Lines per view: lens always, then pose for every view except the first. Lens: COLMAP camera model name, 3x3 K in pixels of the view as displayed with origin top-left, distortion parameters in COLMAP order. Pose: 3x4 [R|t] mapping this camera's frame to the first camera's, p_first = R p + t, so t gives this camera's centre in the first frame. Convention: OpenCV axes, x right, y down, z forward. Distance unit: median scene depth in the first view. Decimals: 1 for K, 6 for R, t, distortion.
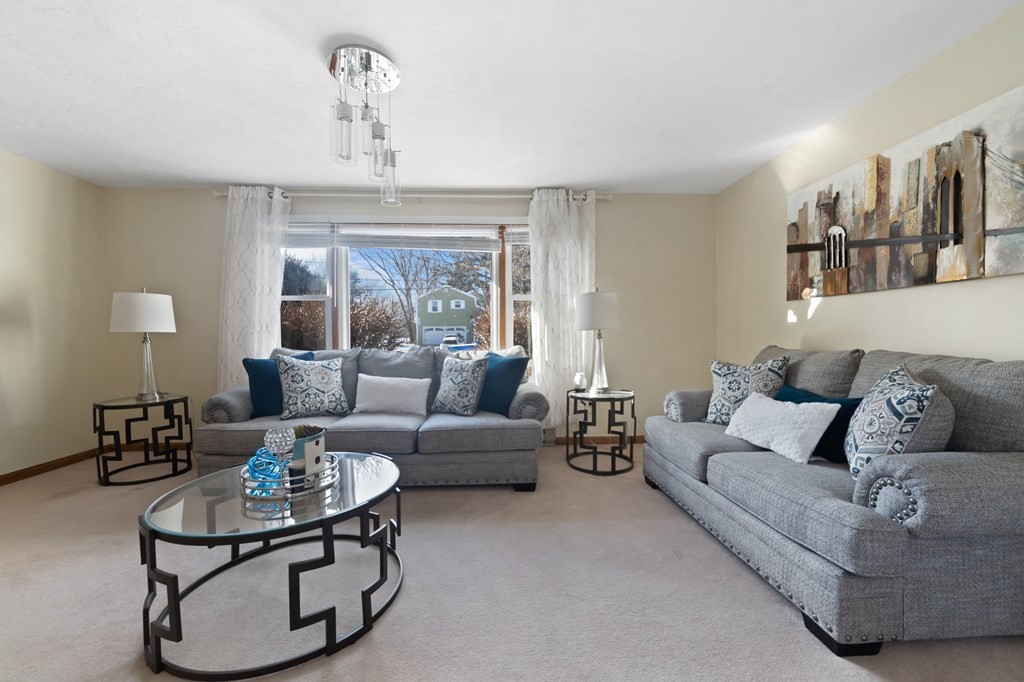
lens RADIAL K [[410.6, 0, 508.4], [0, 410.6, 341.2], [0, 0, 1]] dist [-0.006567, 0.000597]
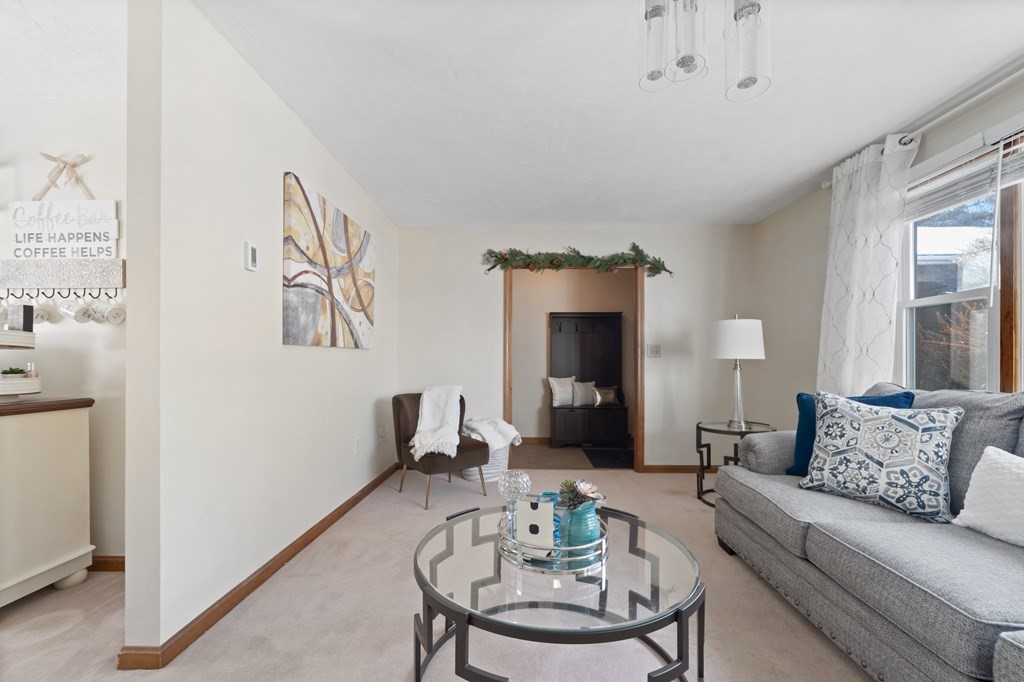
lens RADIAL K [[411.8, 0, 510.4], [0, 411.8, 361.4], [0, 0, 1]] dist [-0.001467, 0.000052]
pose [[-0.076791, 0.001063, -0.997047, 0.155991], [-0.021503, 0.999765, 0.002722, -0.007471], [0.996815, 0.021649, -0.076750, 0.542215]]
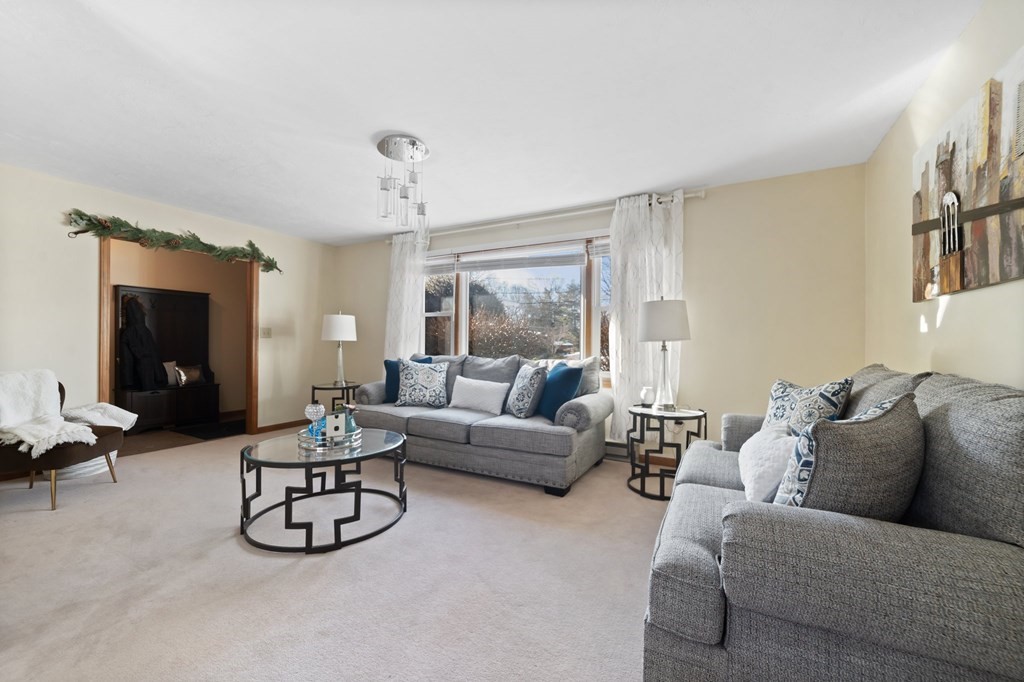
lens RADIAL K [[410.6, 0, 508.4], [0, 410.6, 341.2], [0, 0, 1]] dist [-0.006567, 0.000597]
pose [[0.852969, 0.007560, -0.521907, 0.446360], [-0.021167, 0.999574, -0.020115, -0.002454], [0.521532, 0.028205, 0.852765, 0.033087]]
